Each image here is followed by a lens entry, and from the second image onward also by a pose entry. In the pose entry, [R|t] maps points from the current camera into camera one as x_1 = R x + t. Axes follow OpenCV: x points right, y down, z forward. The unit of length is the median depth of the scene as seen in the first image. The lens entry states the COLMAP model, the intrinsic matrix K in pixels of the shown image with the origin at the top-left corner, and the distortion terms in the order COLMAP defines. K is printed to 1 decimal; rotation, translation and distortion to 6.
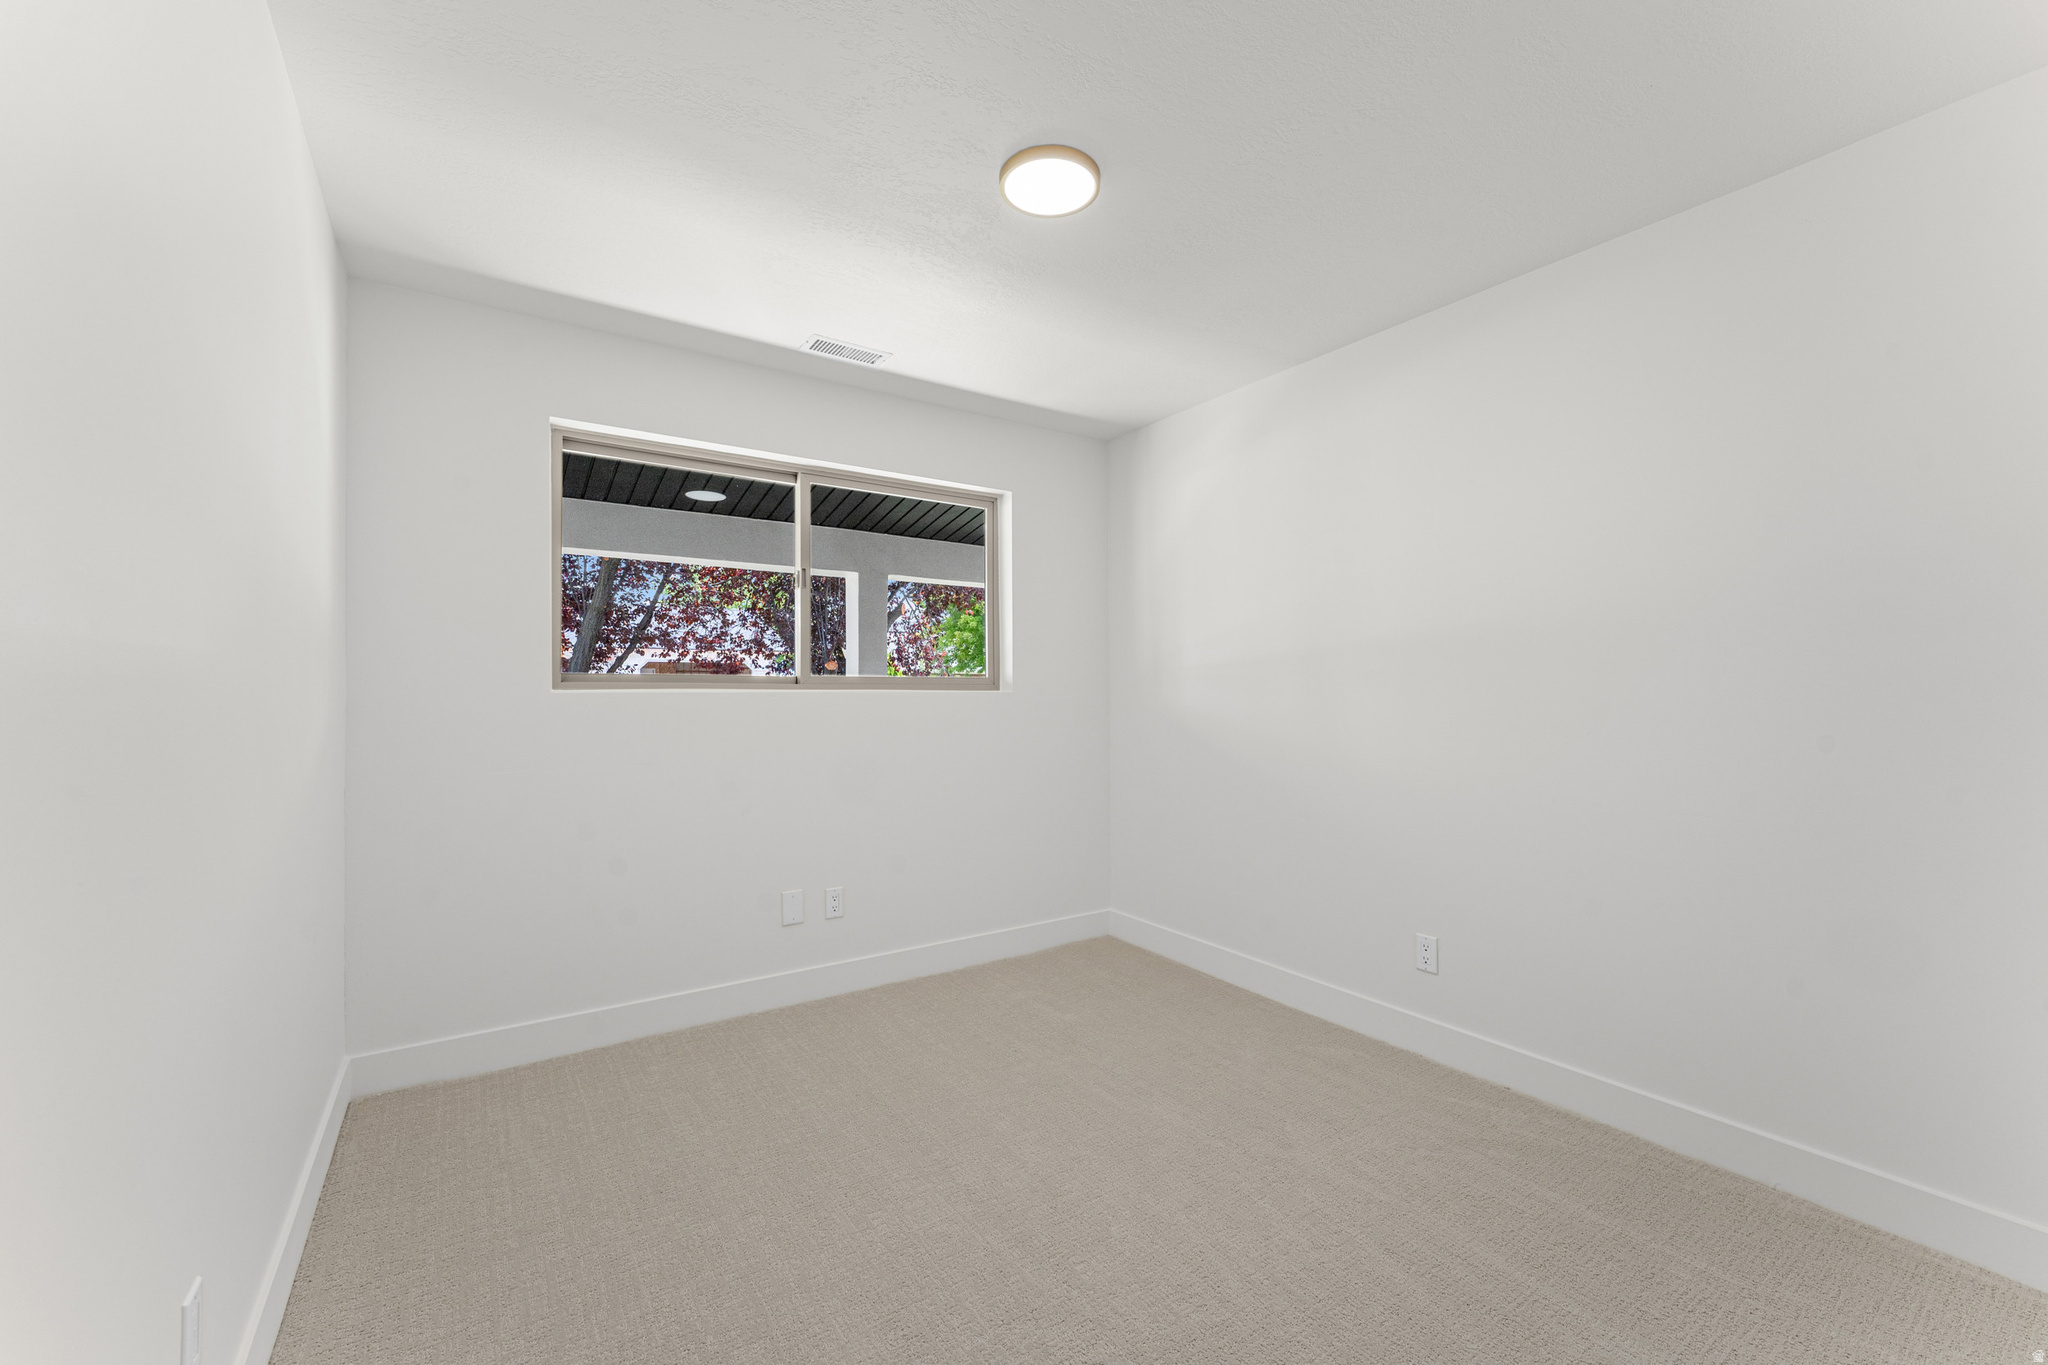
lens RADIAL K [[818.3, 0, 1025.9], [0, 818.3, 677.6], [0, 0, 1]] dist [-0.001755, 0.000571]
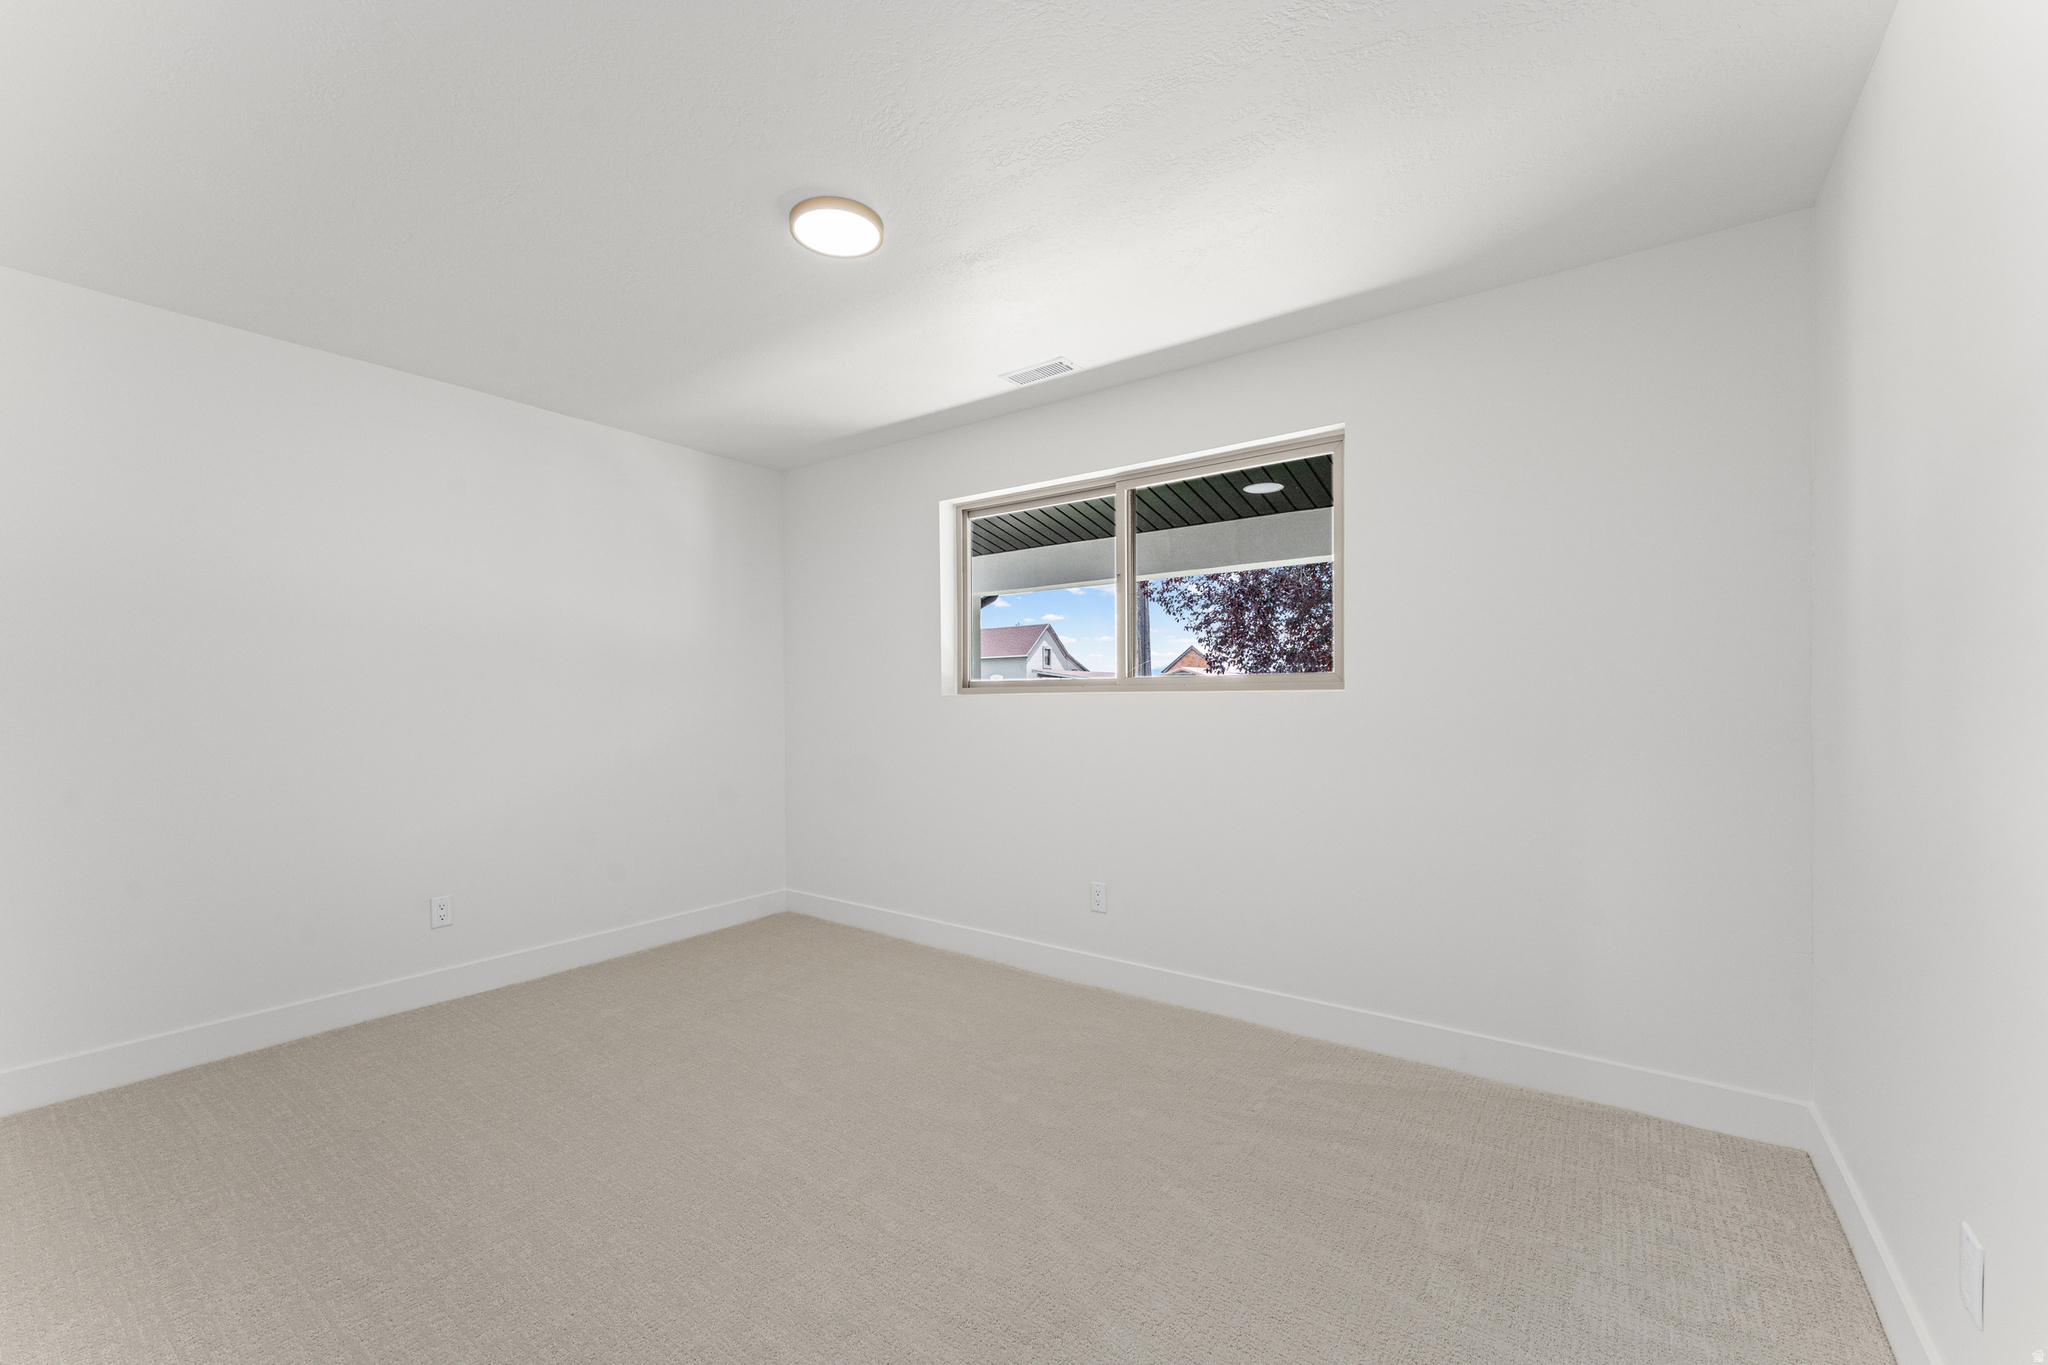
lens RADIAL K [[818.3, 0, 1024.8], [0, 818.3, 690.1], [0, 0, 1]] dist [-0.001755, 0.000571]
pose [[0.360832, 0.008303, -0.932594, 0.604022], [0.023962, 0.999548, 0.018170, -0.008178], [0.932323, -0.028903, 0.360470, 0.469037]]
